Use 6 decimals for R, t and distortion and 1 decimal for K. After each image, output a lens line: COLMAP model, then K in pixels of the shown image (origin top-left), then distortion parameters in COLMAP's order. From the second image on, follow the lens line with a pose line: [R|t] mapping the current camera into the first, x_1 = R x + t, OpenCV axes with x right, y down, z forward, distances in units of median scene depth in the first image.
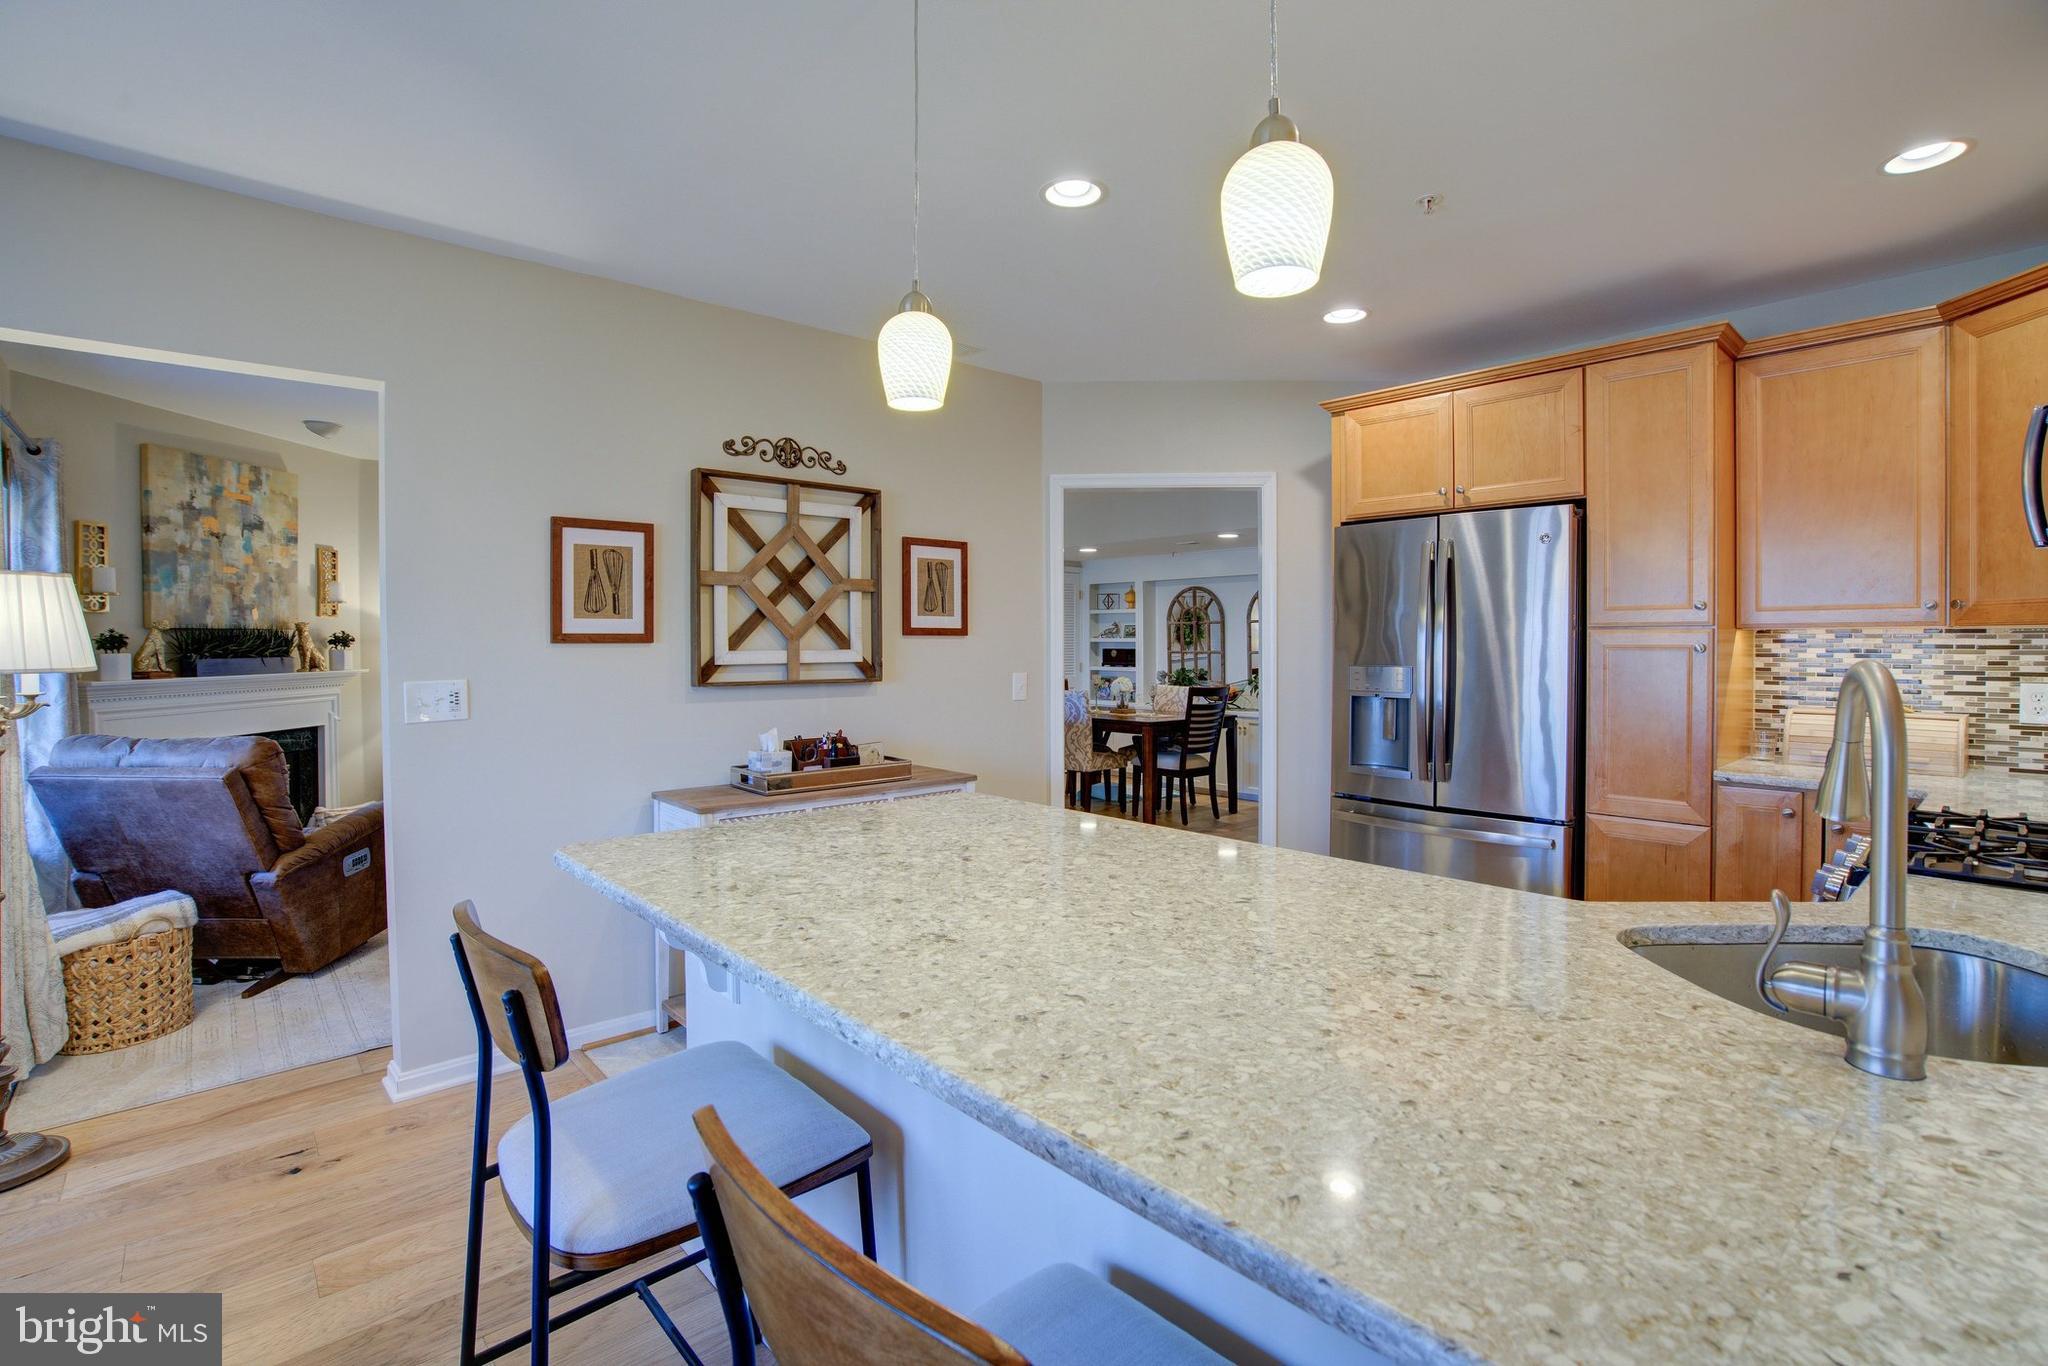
lens RADIAL K [[959.6, 0, 1026.6], [0, 959.6, 656.5], [0, 0, 1]] dist [-0.055293, 0.027602]
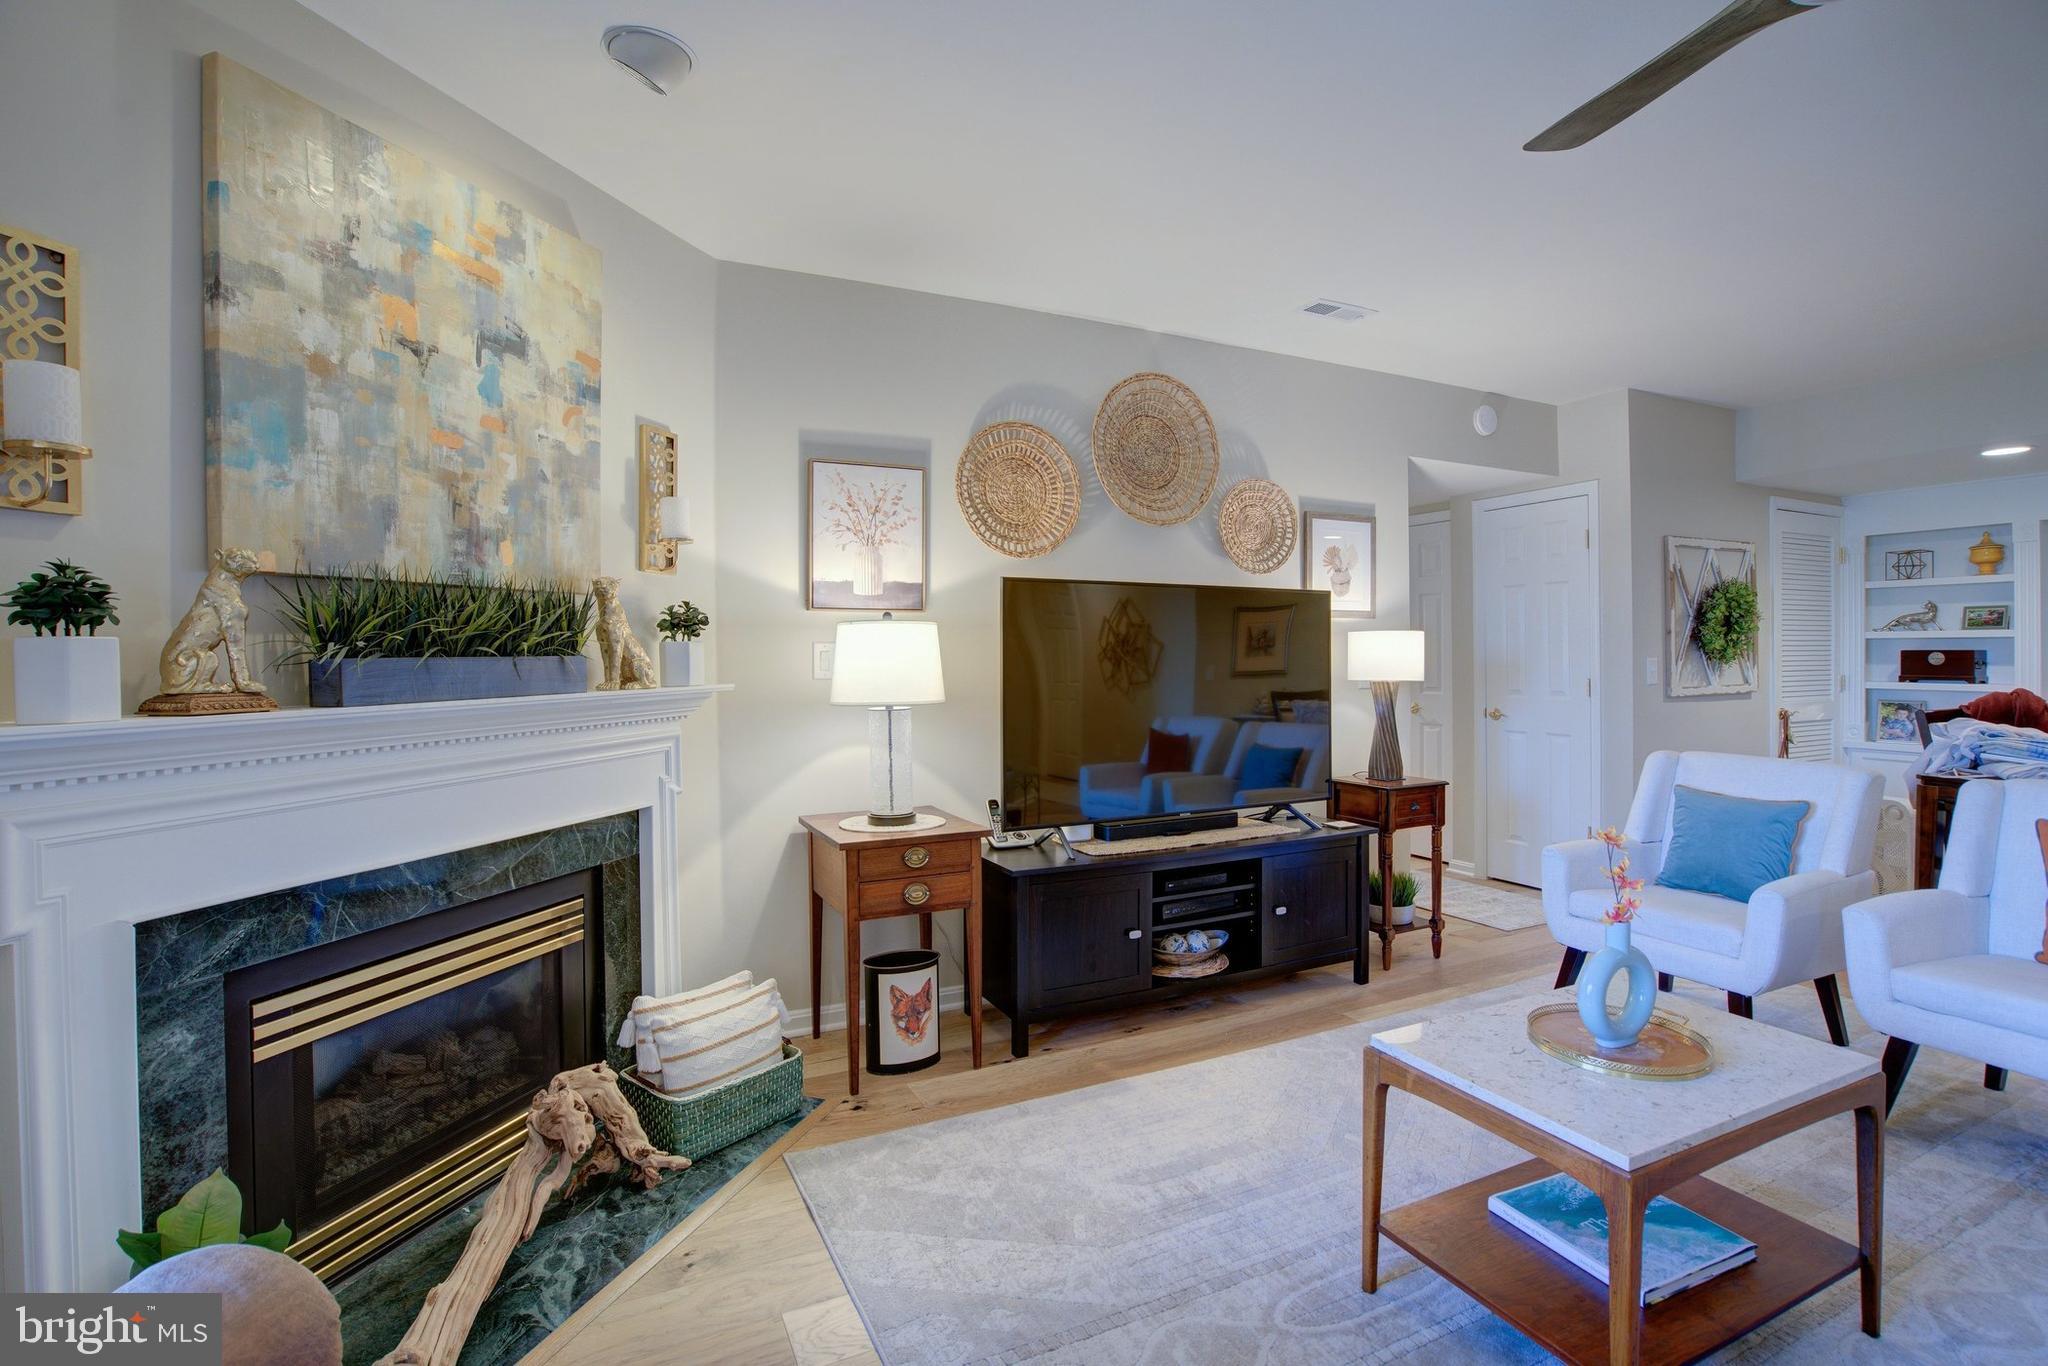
lens RADIAL K [[959.6, 0, 1026.6], [0, 959.6, 656.5], [0, 0, 1]] dist [-0.055293, 0.027602]
pose [[0.960446, -0.000157, -0.278467, -0.487495], [-0.002637, 0.999950, -0.009658, 0.004635], [0.278455, 0.010010, 0.960397, 0.665708]]
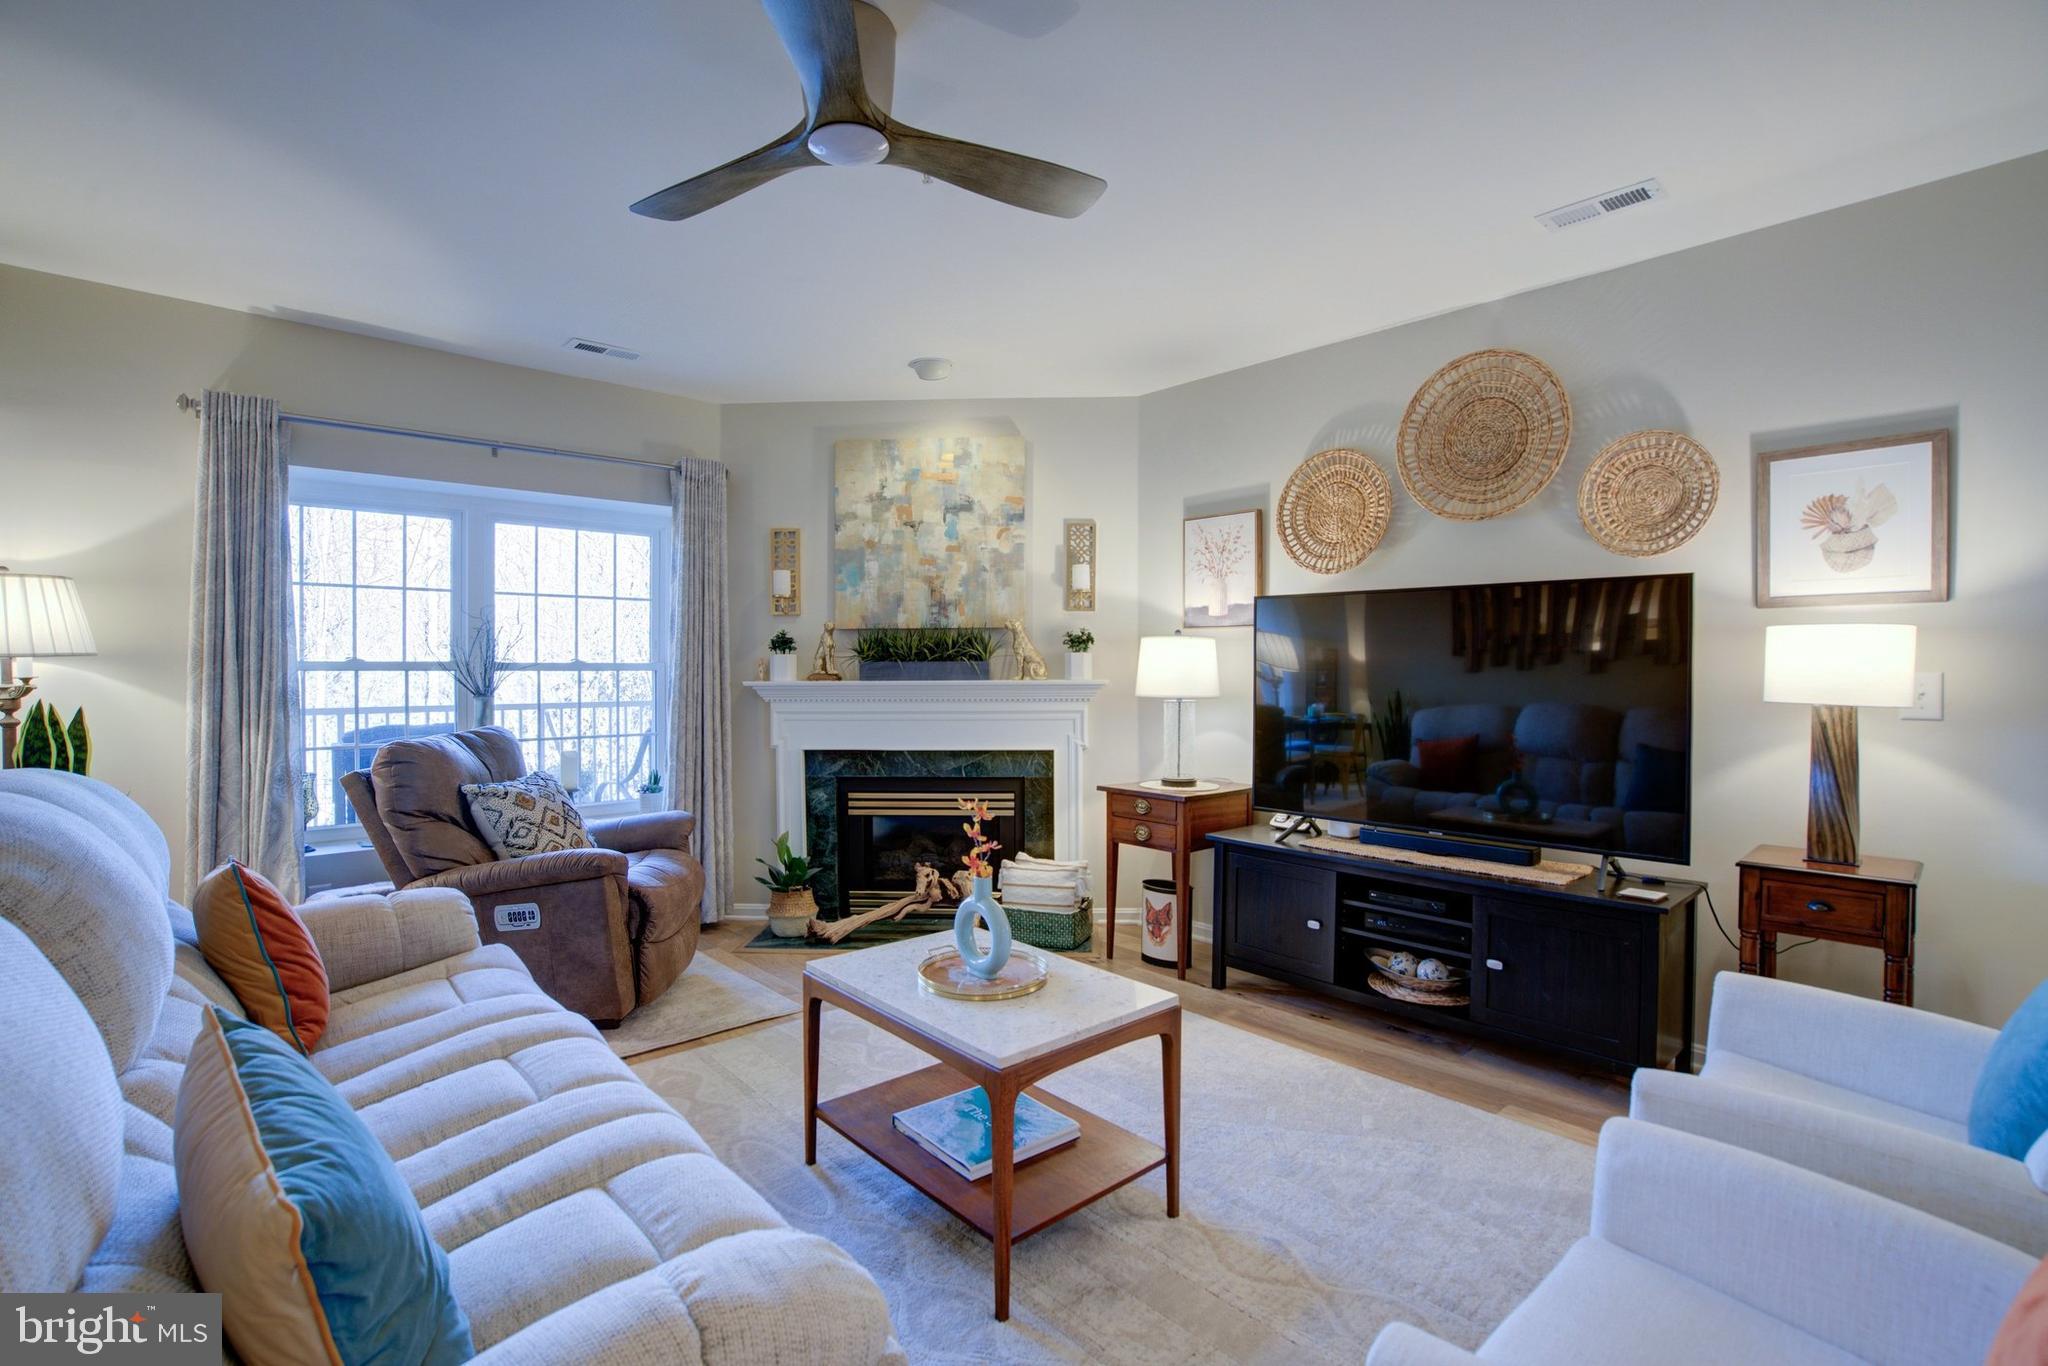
lens RADIAL K [[942.2, 0, 1017.8], [0, 942.2, 675.9], [0, 0, 1]] dist [-0.053614, 0.000257]
pose [[-0.005464, 0.013029, -0.999900, 0.035472], [-0.015039, 0.999801, 0.013110, 0.002260], [0.999872, 0.015109, -0.005266, 1.068685]]
